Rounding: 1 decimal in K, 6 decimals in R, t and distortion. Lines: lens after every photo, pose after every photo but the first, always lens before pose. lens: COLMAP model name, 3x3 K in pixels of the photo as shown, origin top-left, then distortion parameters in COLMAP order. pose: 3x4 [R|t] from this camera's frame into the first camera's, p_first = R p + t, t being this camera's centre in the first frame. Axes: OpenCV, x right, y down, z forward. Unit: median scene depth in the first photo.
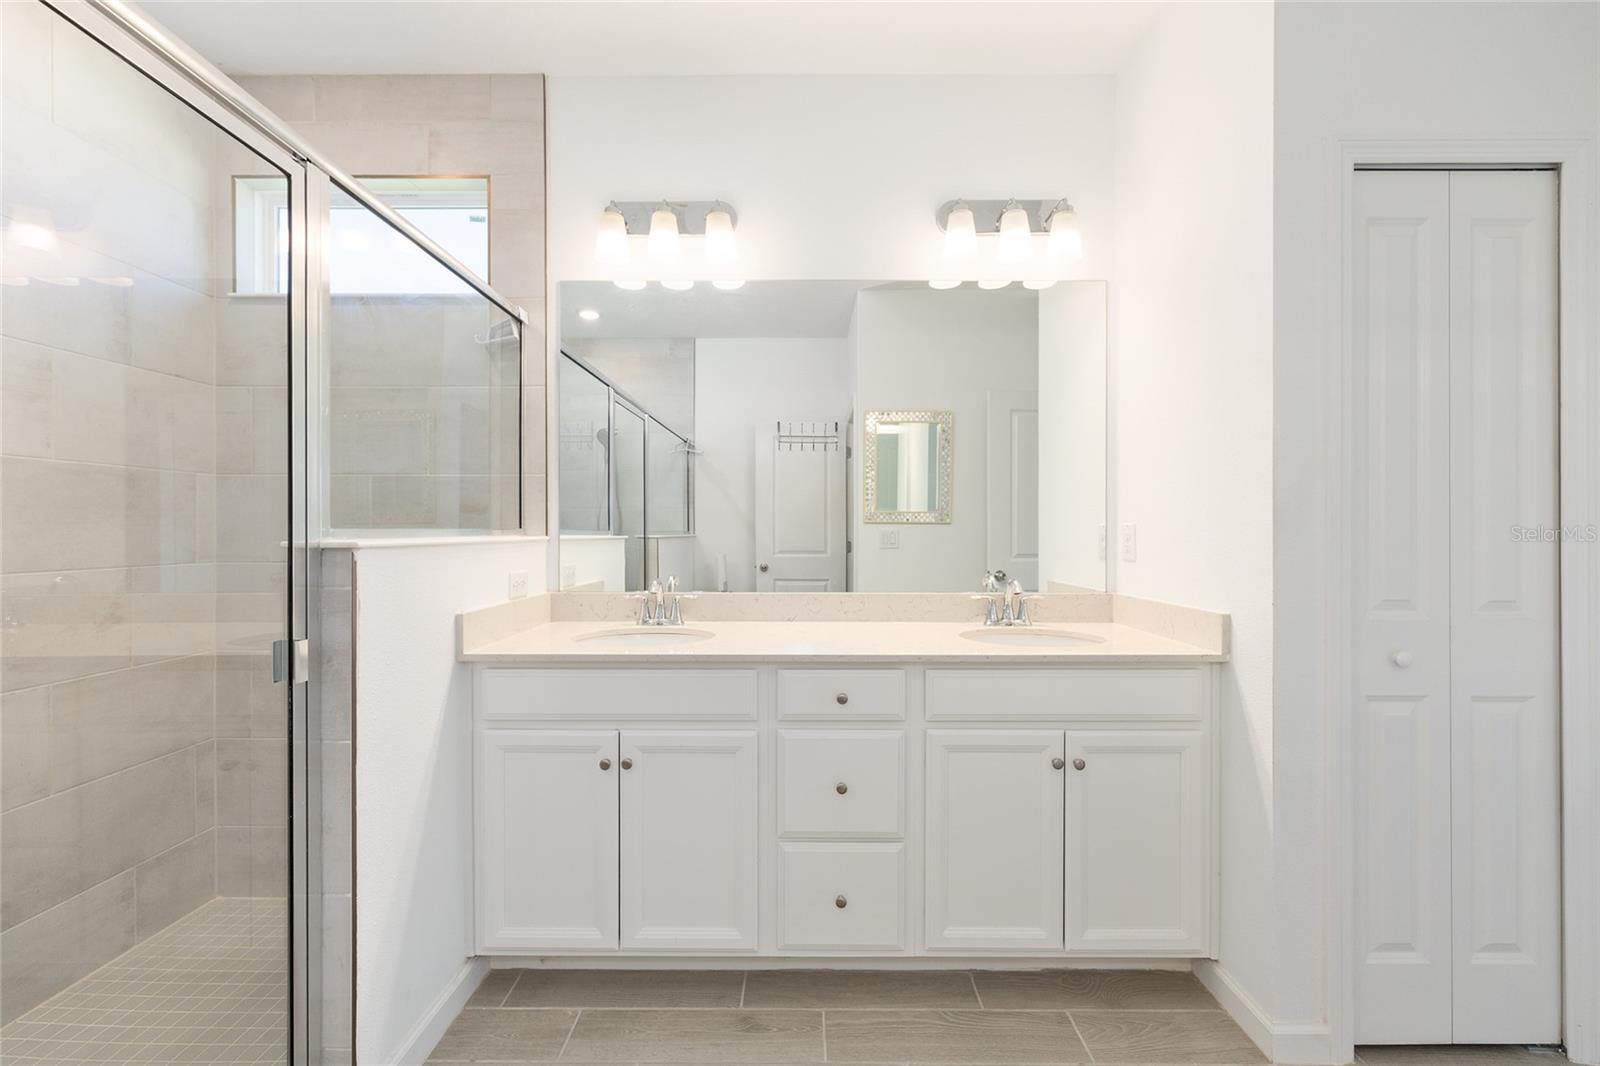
lens RADIAL K [[644.2, 0, 794.6], [0, 644.2, 532.0], [0, 0, 1]] dist [-0.001334, 0.000465]
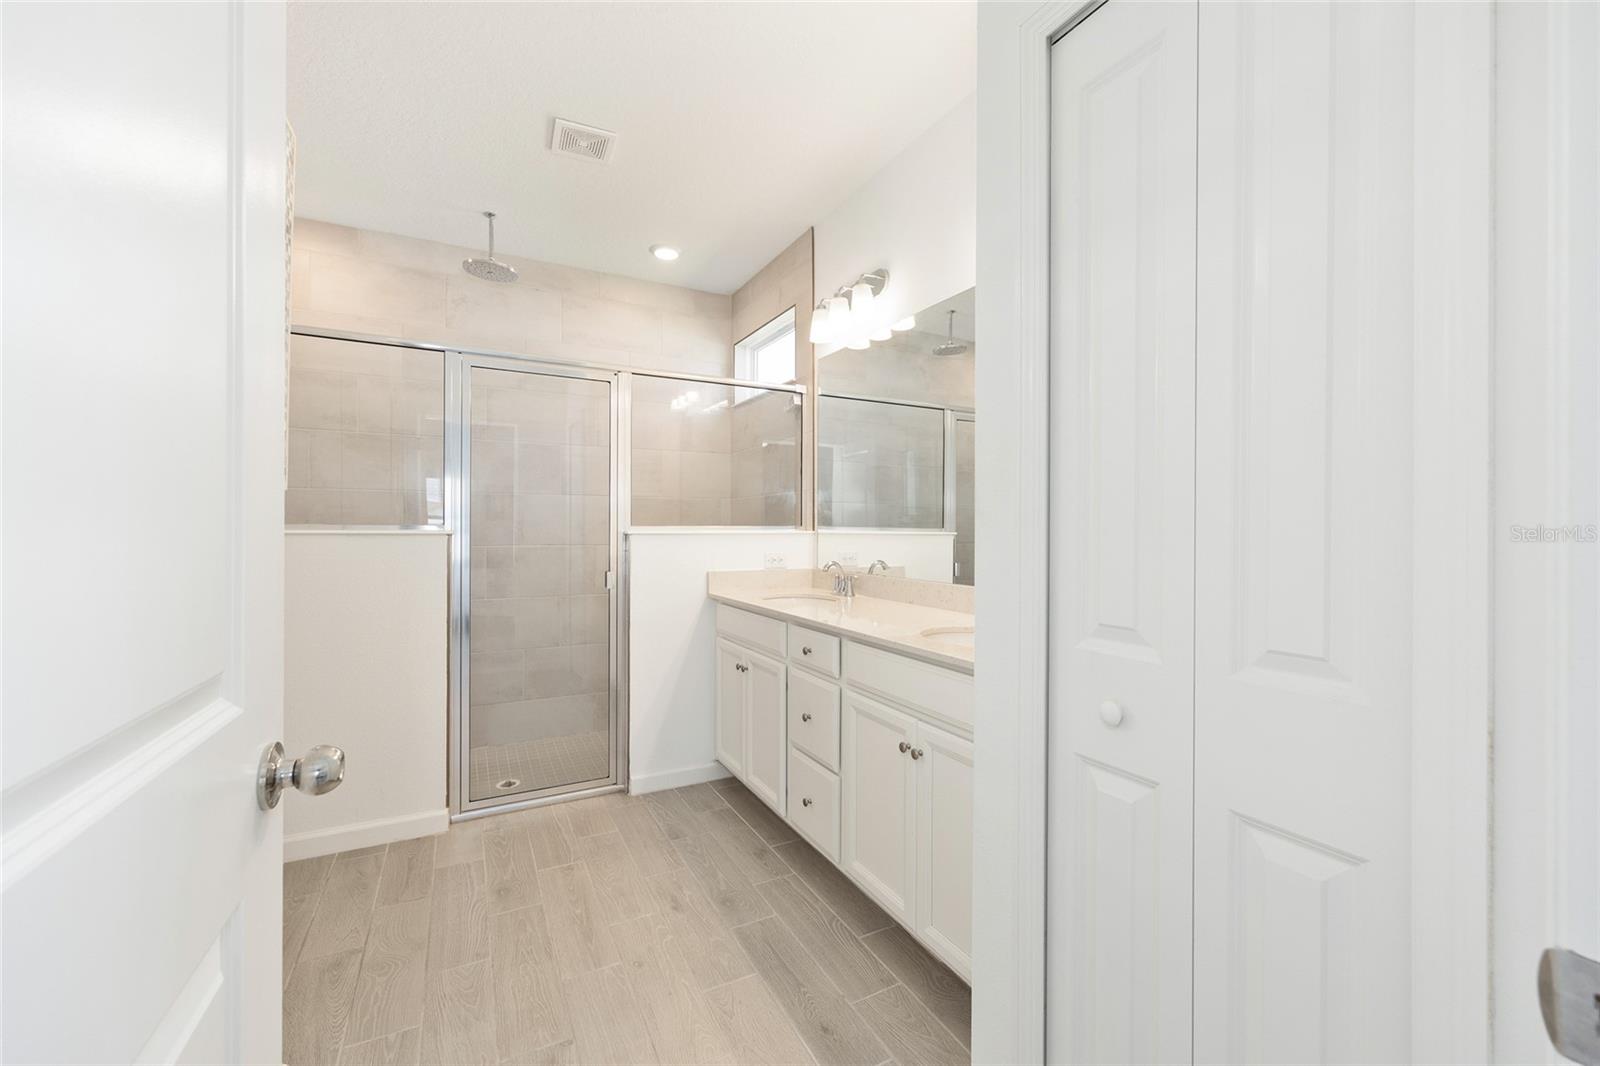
lens RADIAL K [[644.2, 0, 803.1], [0, 644.2, 524.9], [0, 0, 1]] dist [-0.001334, 0.000465]
pose [[0.472802, -0.005297, -0.881153, 1.240586], [0.000010, 0.999982, -0.006006, 0.003089], [0.881169, 0.002831, 0.472794, 0.350598]]
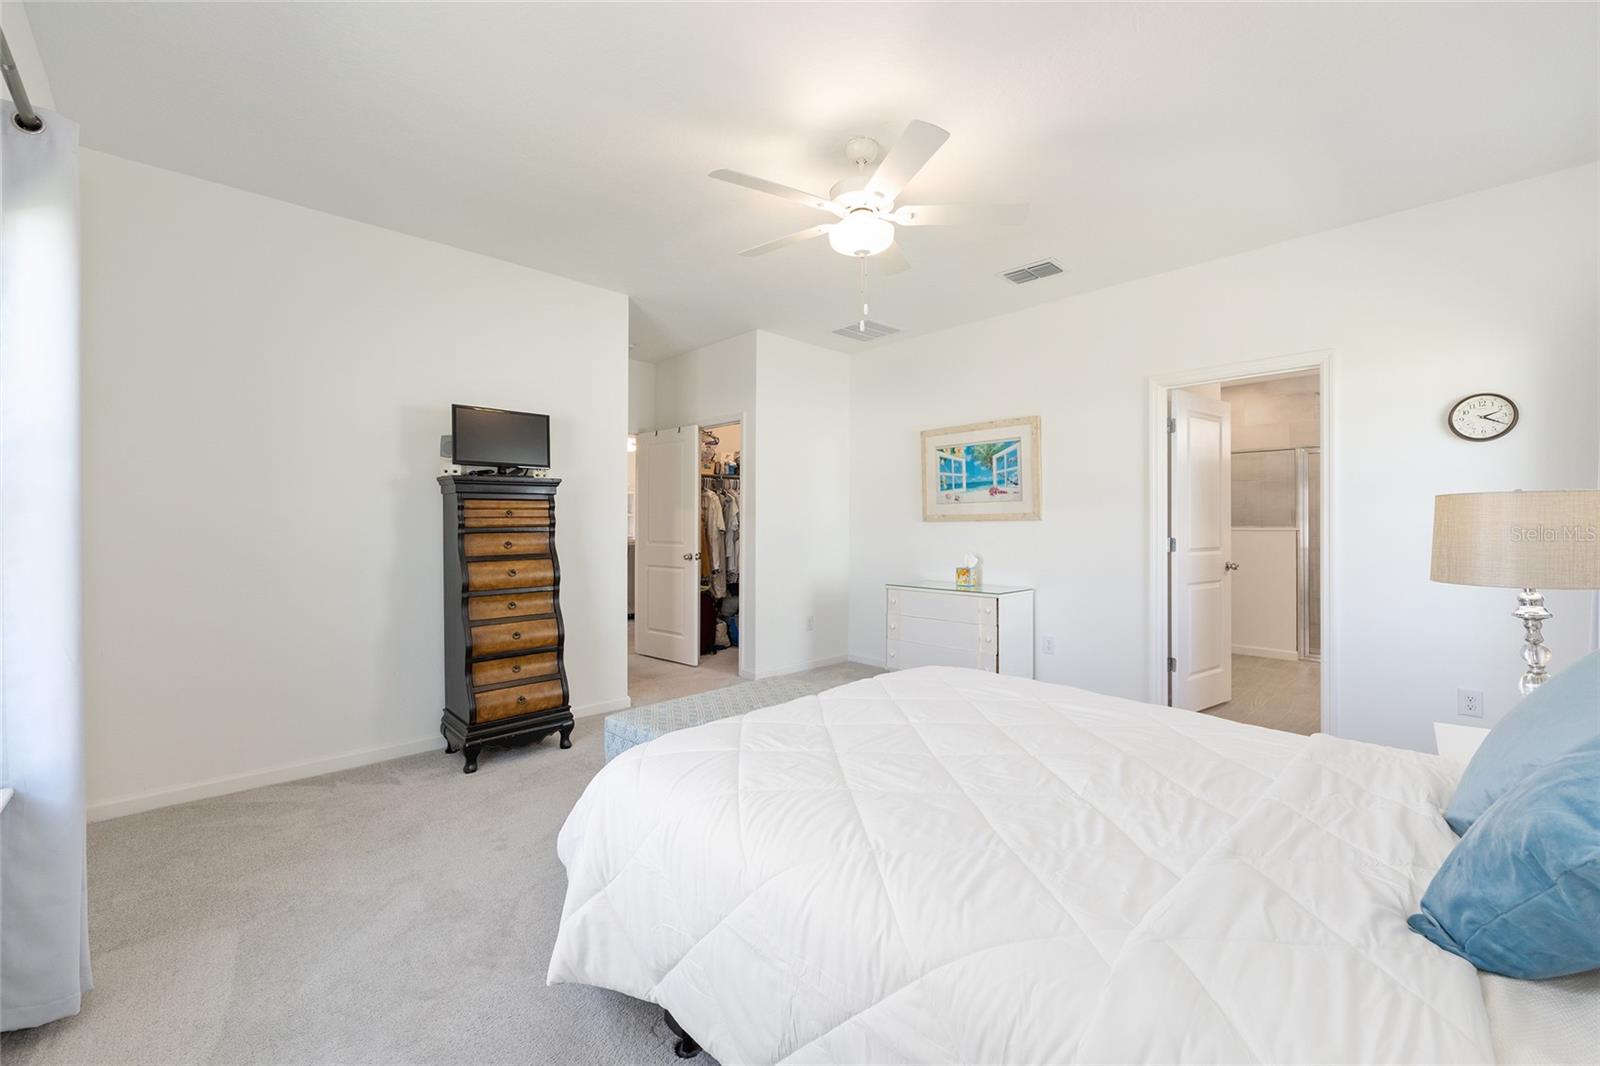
lens RADIAL K [[644.2, 0, 799.2], [0, 644.2, 533.5], [0, 0, 1]] dist [-0.001334, 0.000465]
pose [[-0.714438, 0.002764, -0.699694, 3.038403], [0.000893, 0.999995, 0.003038, 0.016233], [0.699699, 0.001546, -0.714436, 0.752953]]
